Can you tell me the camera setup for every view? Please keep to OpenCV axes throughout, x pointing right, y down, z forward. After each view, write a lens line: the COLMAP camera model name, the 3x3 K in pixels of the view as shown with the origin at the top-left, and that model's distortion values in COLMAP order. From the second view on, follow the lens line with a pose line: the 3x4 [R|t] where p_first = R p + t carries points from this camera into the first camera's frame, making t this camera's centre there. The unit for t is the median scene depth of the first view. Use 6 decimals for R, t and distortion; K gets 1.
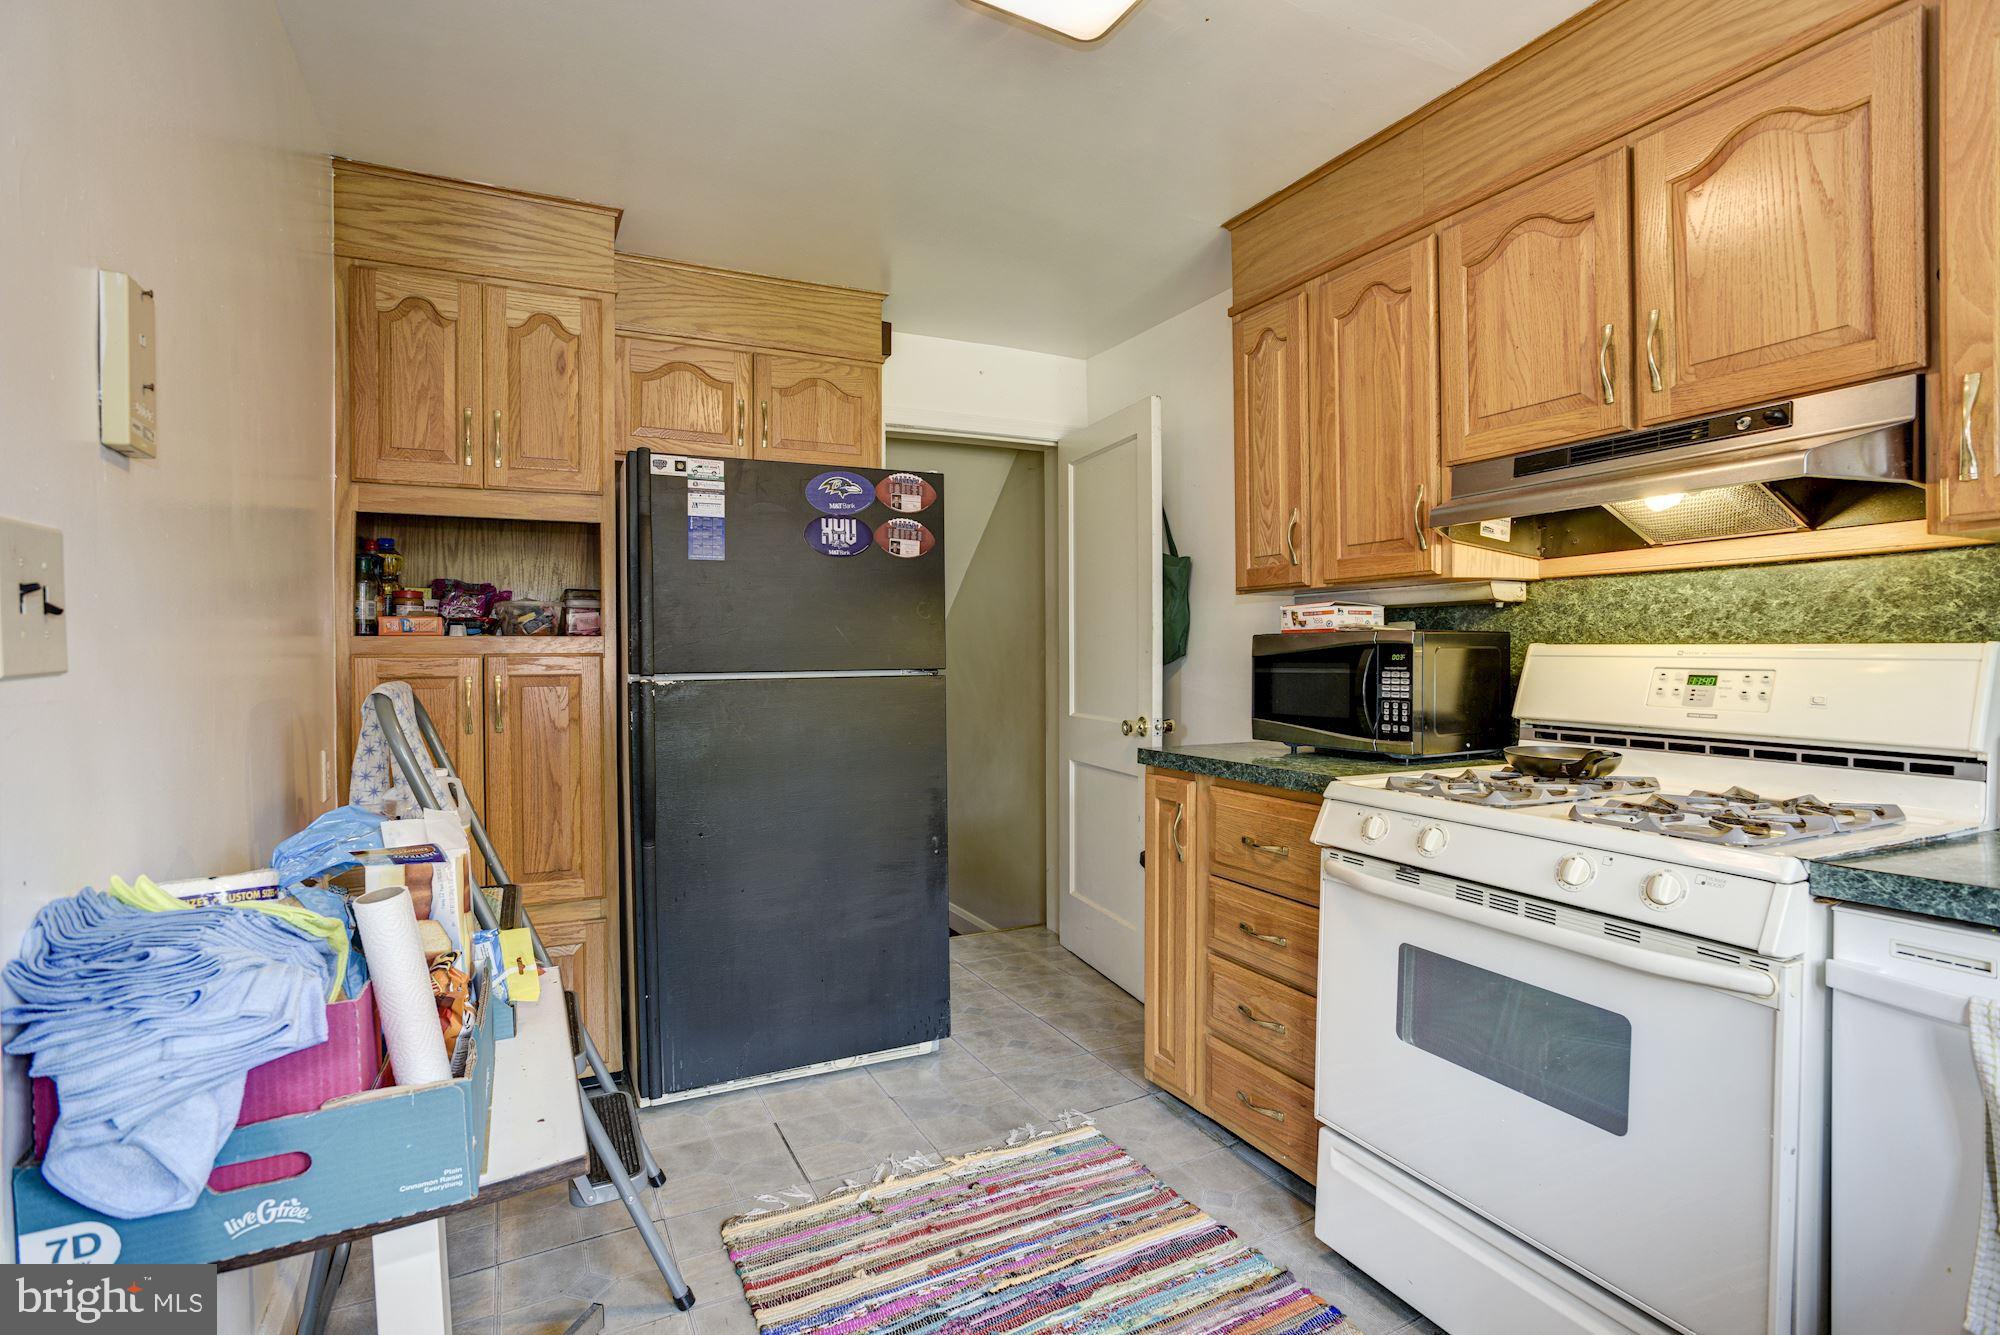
lens RADIAL K [[960.5, 0, 1000.0], [0, 960.5, 667.5], [0, 0, 1]] dist [-0.058744, 0.030212]
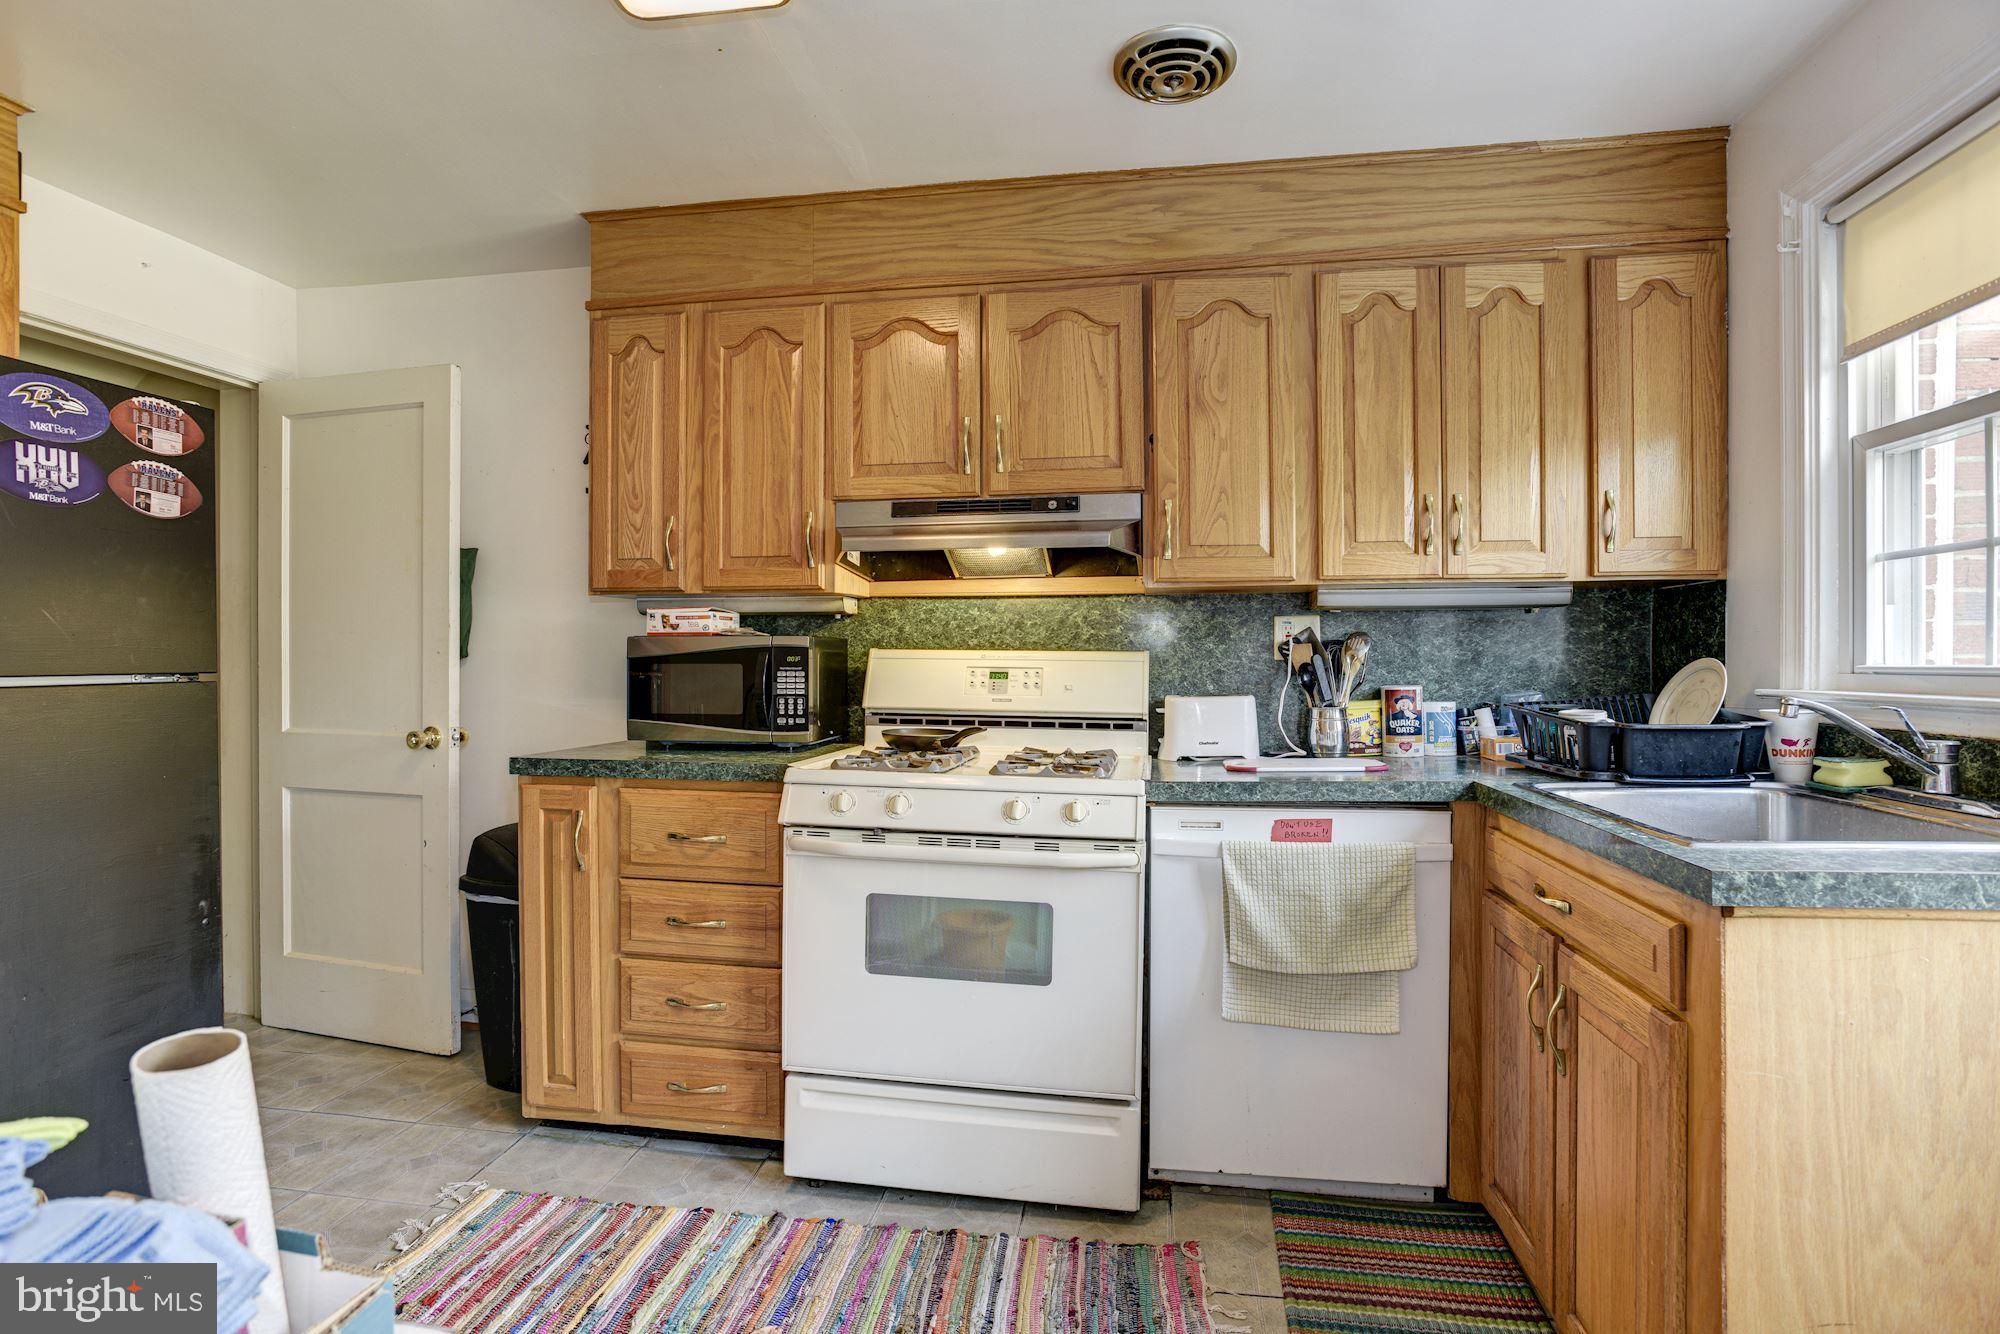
lens RADIAL K [[960.5, 0, 1000.0], [0, 960.5, 667.0], [0, 0, 1]] dist [-0.058744, 0.030212]
pose [[0.590100, -0.002209, 0.807327, -0.370906], [0.006678, 0.999975, -0.002145, 0.003232], [-0.807303, 0.006657, 0.590100, 0.110777]]
